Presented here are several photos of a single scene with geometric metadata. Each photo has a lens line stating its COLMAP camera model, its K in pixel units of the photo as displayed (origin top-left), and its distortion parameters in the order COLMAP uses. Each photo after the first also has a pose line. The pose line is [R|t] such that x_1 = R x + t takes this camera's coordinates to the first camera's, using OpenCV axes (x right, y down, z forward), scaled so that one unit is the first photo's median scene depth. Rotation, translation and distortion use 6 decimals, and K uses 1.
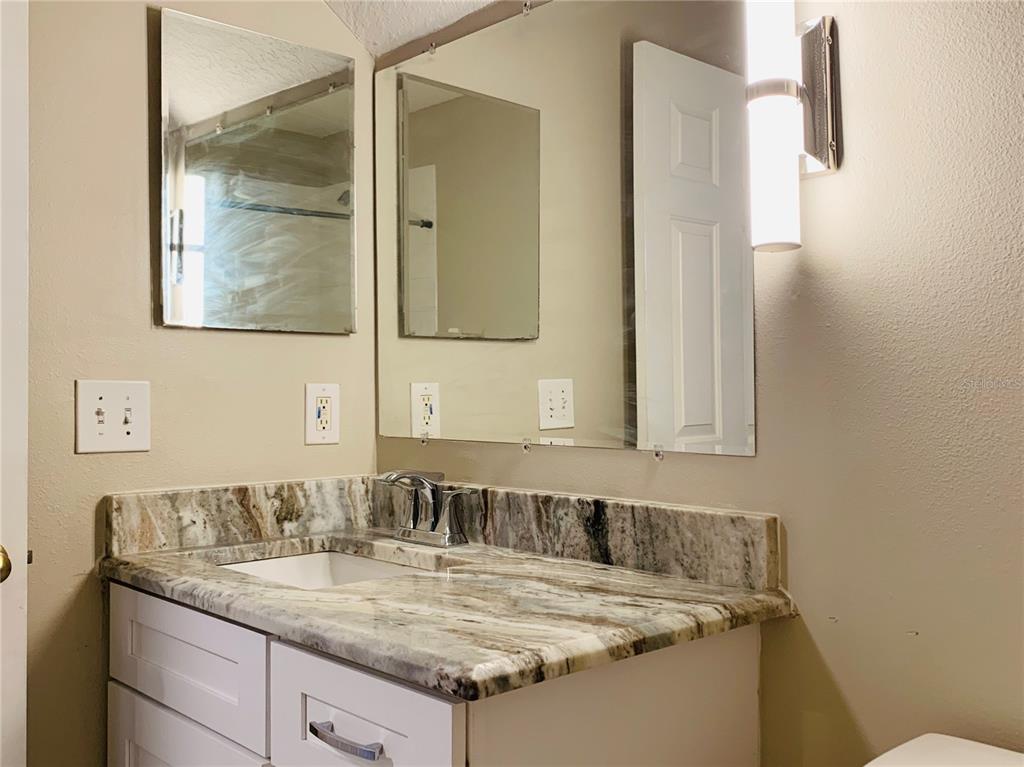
lens RADIAL K [[977.3, 0, 512.0], [0, 977.3, 383.5], [0, 0, 1]] dist [0.145403, -0.368584]
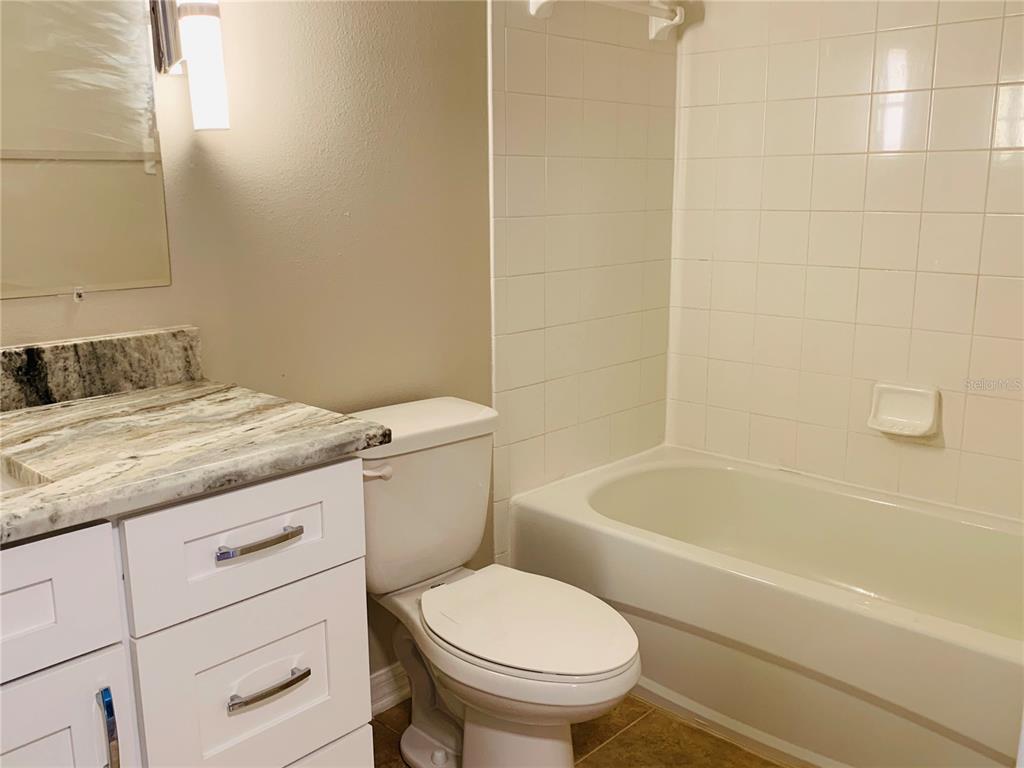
lens RADIAL K [[977.3, 0, 512.0], [0, 977.3, 384.0], [0, 0, 1]] dist [0.145403, -0.368584]
pose [[-0.074541, -0.202608, 0.976419, -1.066048], [-0.006614, 0.979222, 0.202684, -0.065913], [-0.997196, 0.008650, -0.074333, 0.610281]]
